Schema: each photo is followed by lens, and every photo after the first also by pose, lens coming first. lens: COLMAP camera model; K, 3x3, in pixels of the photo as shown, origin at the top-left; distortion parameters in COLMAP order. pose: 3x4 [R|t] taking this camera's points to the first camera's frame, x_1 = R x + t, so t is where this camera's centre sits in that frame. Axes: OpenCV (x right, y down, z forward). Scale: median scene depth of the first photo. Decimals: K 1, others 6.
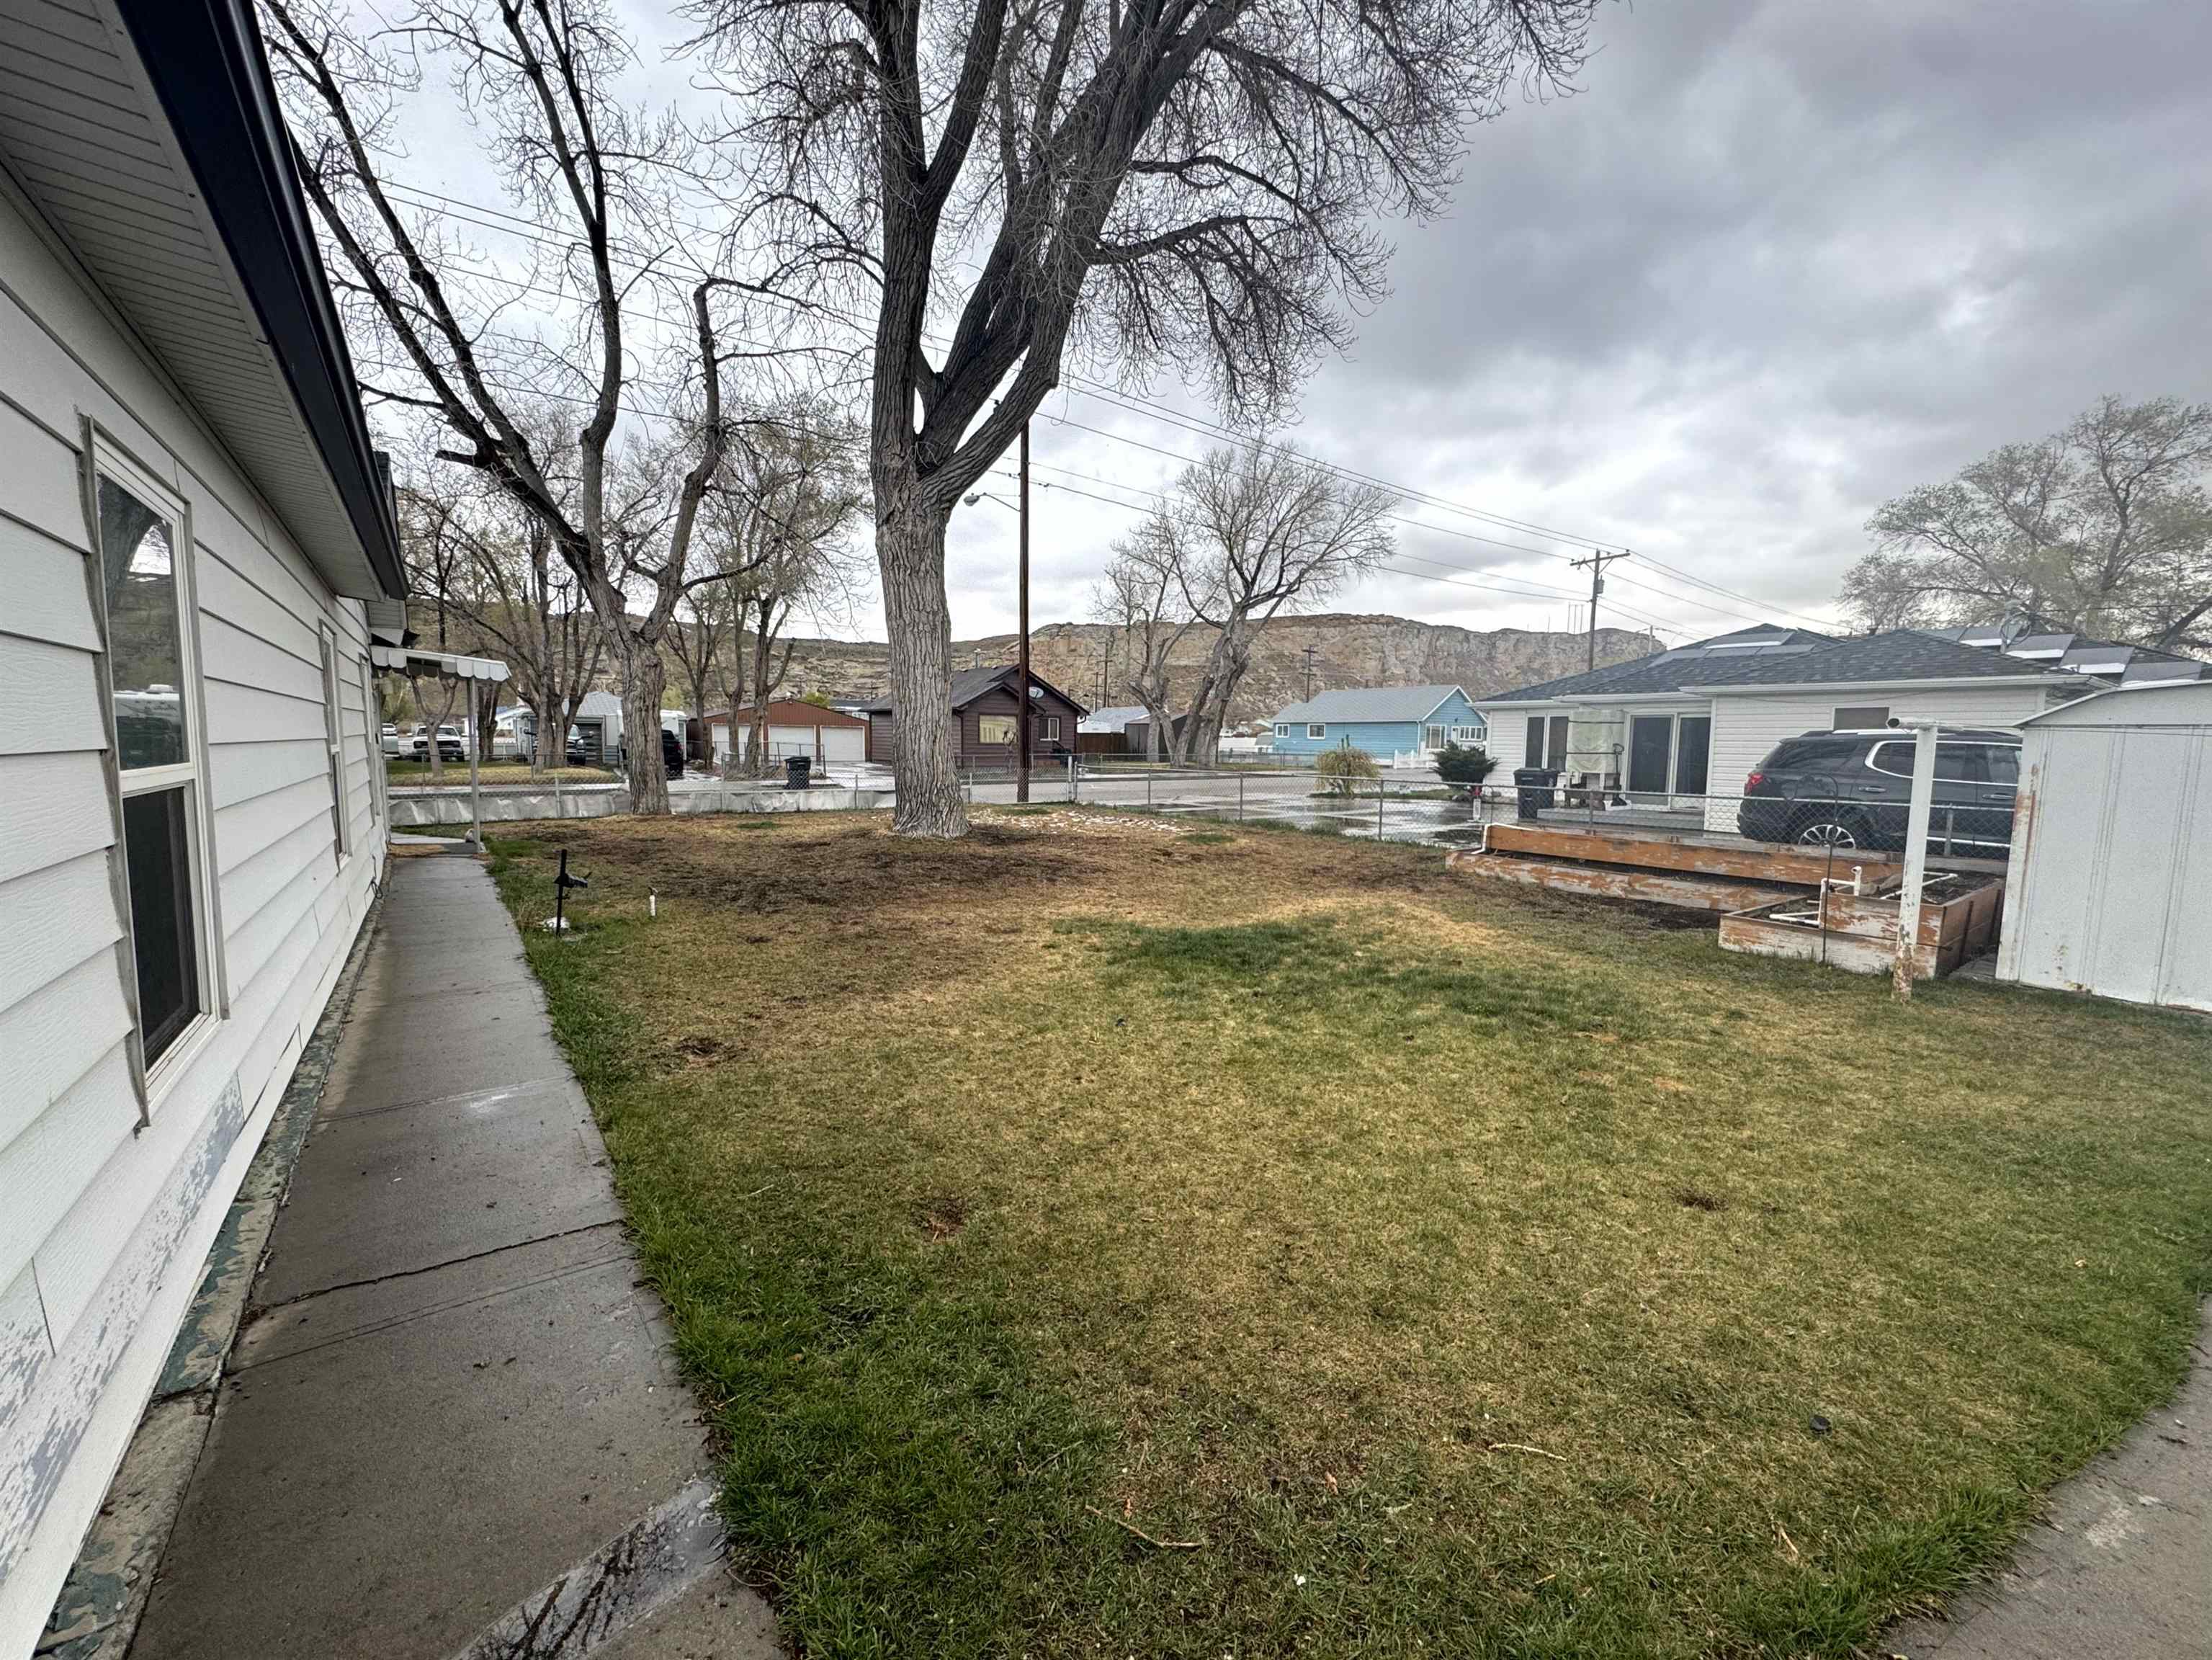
lens RADIAL K [[885.2, 0, 1102.3], [0, 885.2, 825.8], [0, 0, 1]] dist [-0.001236, 0.000228]
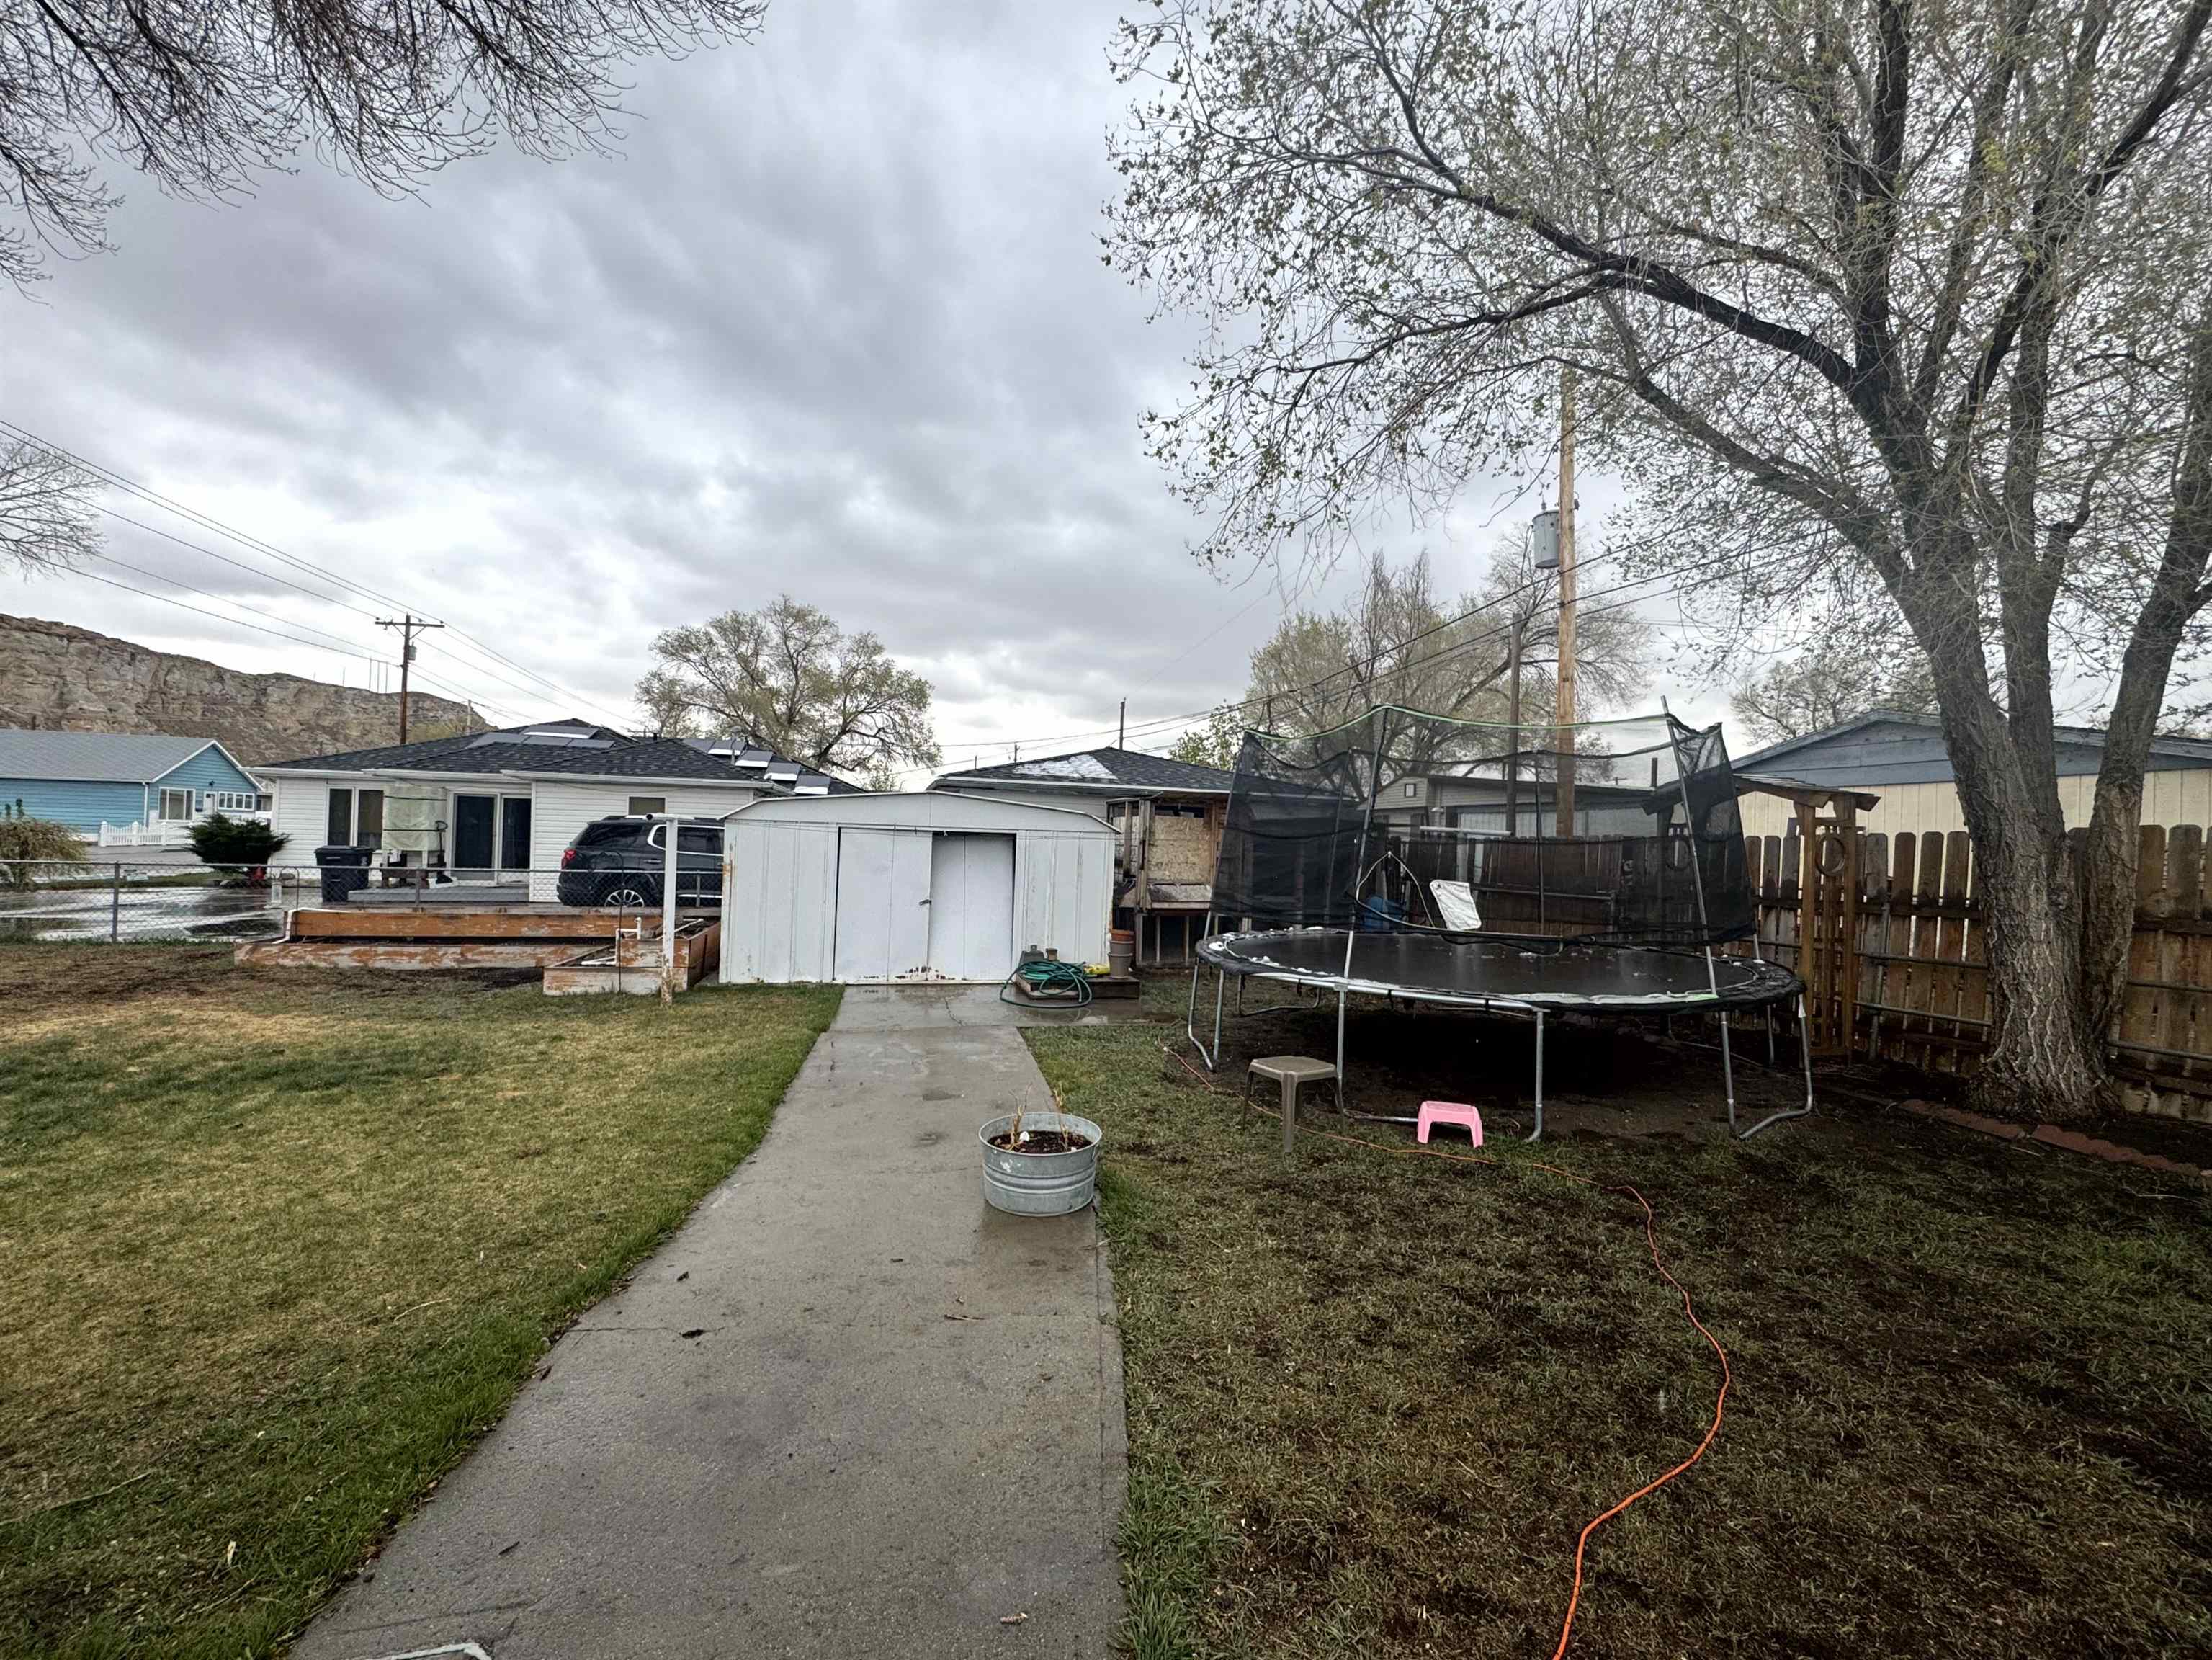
lens RADIAL K [[885.2, 0, 1102.3], [0, 885.2, 825.8], [0, 0, 1]] dist [-0.001236, 0.000228]
pose [[0.388184, 0.013180, 0.921487, -0.088509], [0.064901, 0.997024, -0.041600, 0.004918], [-0.919294, 0.075954, 0.386174, -0.133404]]
